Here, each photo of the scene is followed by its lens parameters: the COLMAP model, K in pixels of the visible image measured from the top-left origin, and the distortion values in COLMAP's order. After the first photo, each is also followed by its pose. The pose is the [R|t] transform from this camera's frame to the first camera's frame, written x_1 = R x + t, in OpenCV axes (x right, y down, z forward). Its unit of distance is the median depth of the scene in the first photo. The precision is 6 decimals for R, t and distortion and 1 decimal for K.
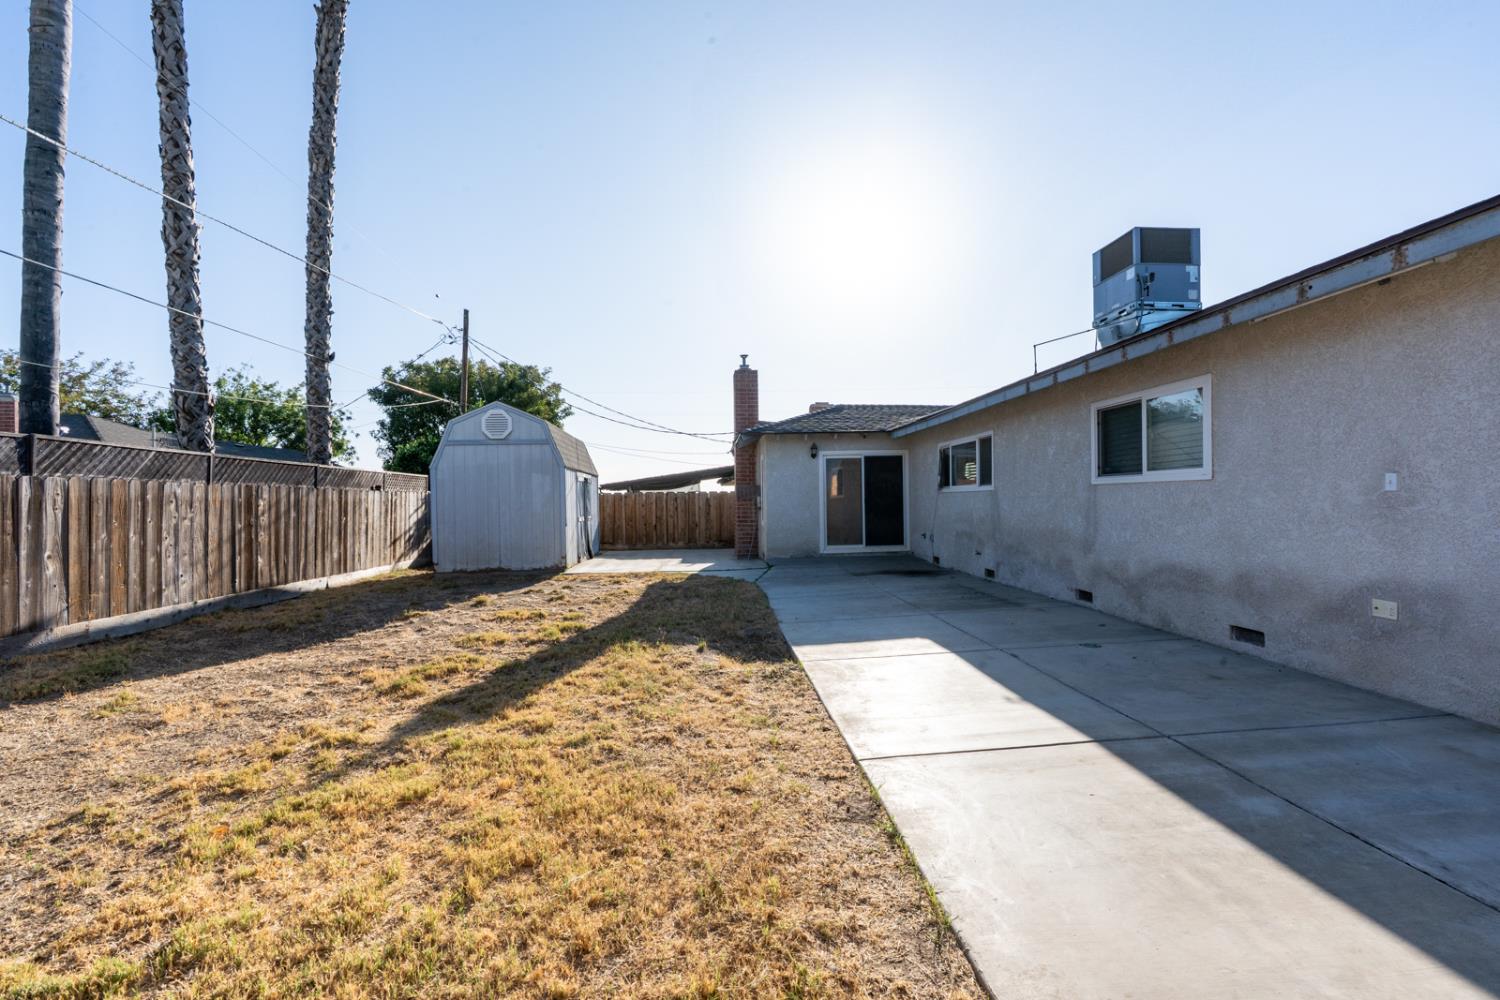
lens RADIAL K [[682.1, 0, 760.2], [0, 682.1, 508.3], [0, 0, 1]] dist [-0.002996, 0.001084]
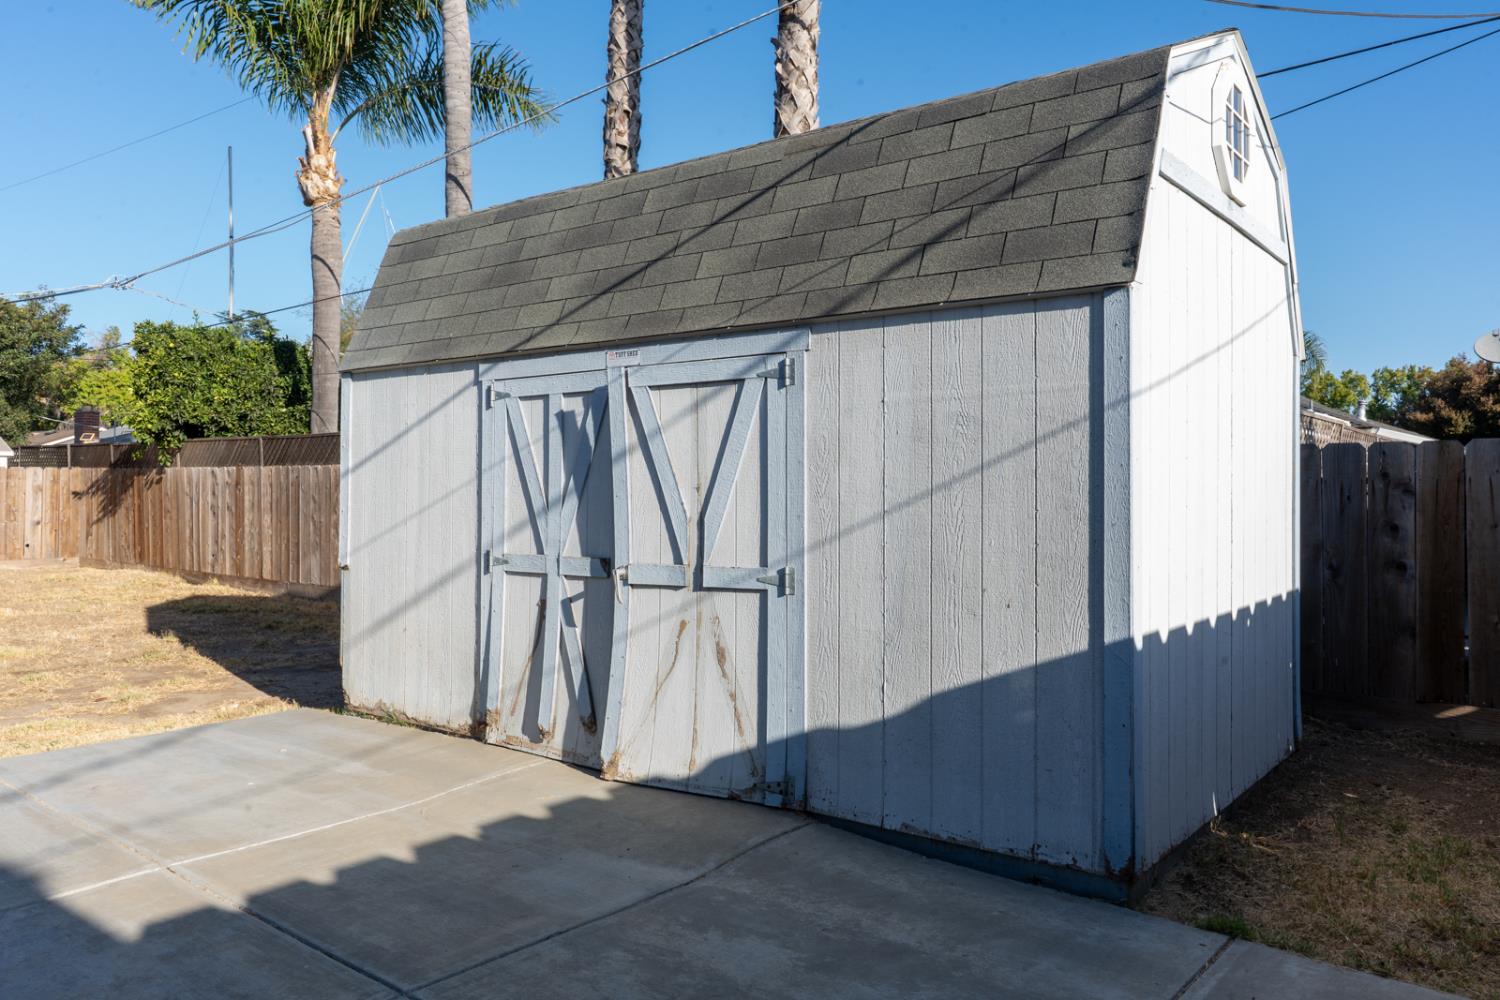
lens RADIAL K [[1088.6, 0, 750.1], [0, 1088.6, 467.6], [0, 0, 1]] dist [0.008459, -0.004386]
pose [[-0.690923, -0.002496, -0.722924, -0.078024], [-0.000041, 0.999994, -0.003414, -0.022339], [0.722928, -0.002330, -0.690919, 1.938601]]
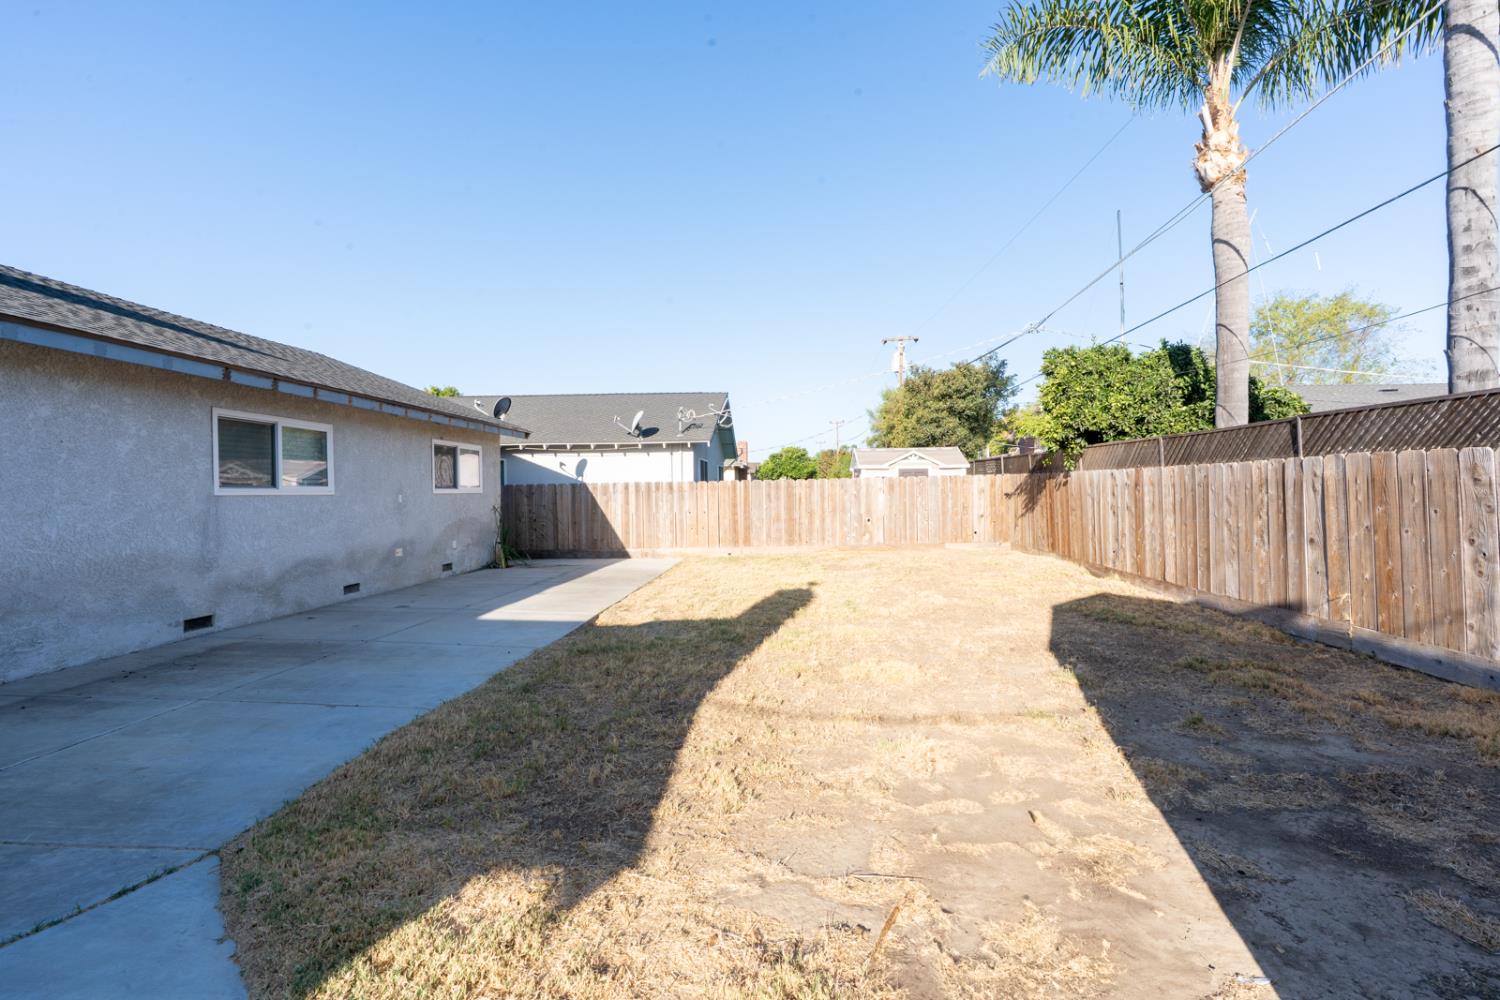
lens RADIAL K [[678.0, 0, 758.1], [0, 678.0, 498.1], [0, 0, 1]] dist [-0.006600, 0.000562]
pose [[-0.991309, 0.027166, 0.128716, -0.273134], [0.029866, 0.999372, 0.019089, -0.020579], [-0.128116, 0.022768, -0.991498, 1.393910]]
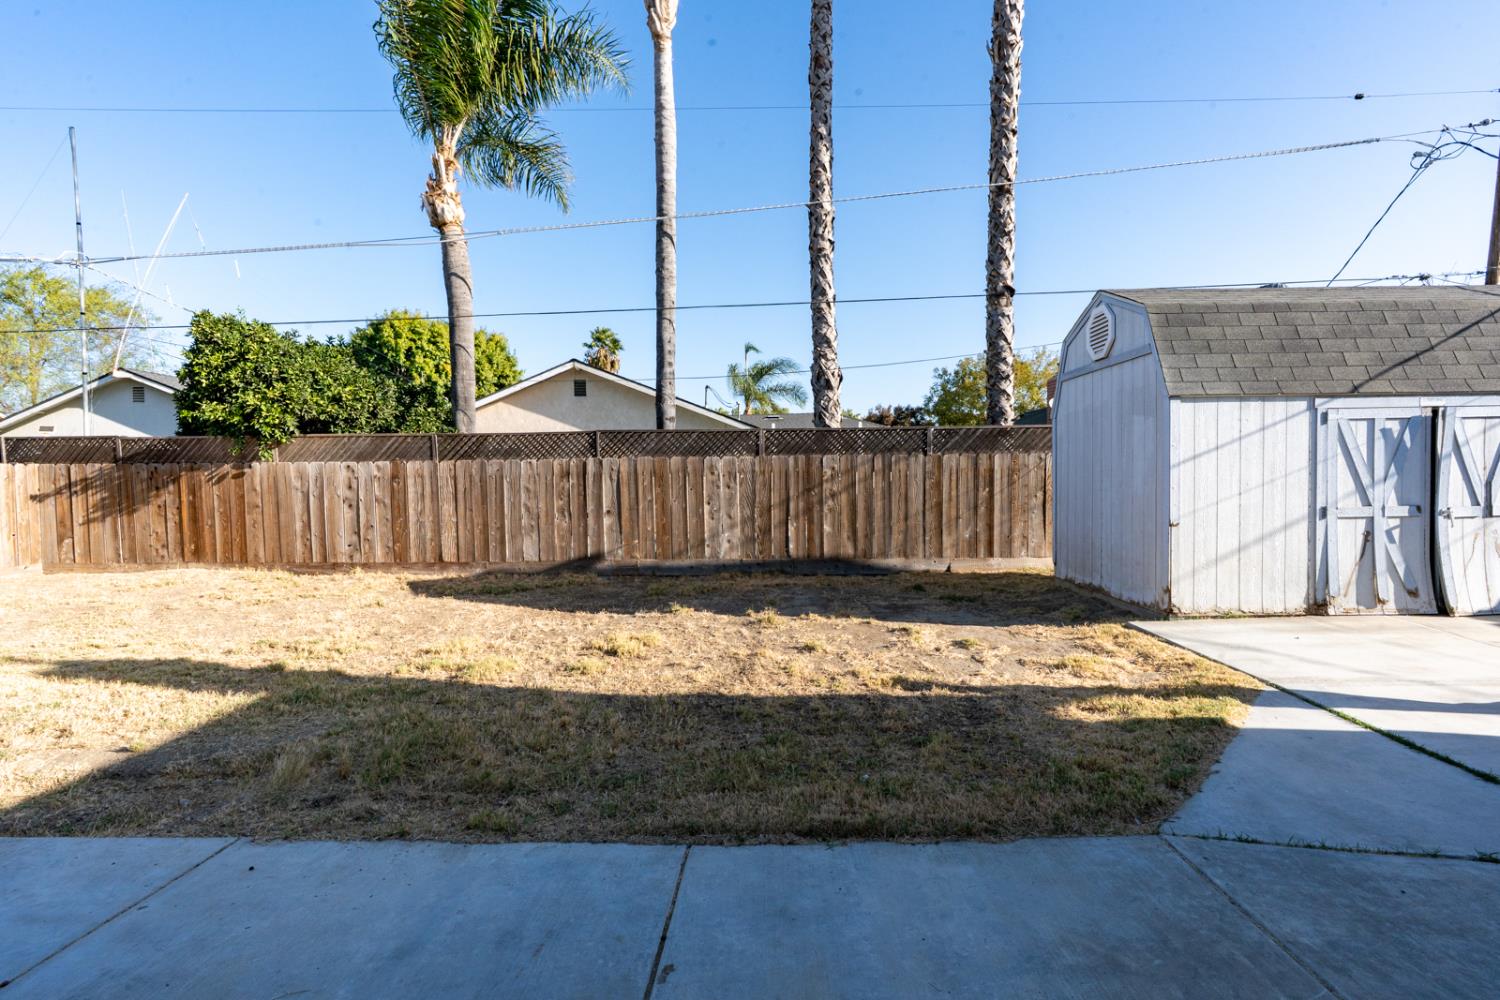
lens RADIAL K [[678.0, 0, 758.1], [0, 678.0, 498.1], [0, 0, 1]] dist [-0.006600, 0.000562]
pose [[-0.113620, 0.049822, -0.992274, 0.266546], [0.004649, 0.998758, 0.049615, -0.021303], [0.993513, 0.001024, -0.113710, 1.022614]]
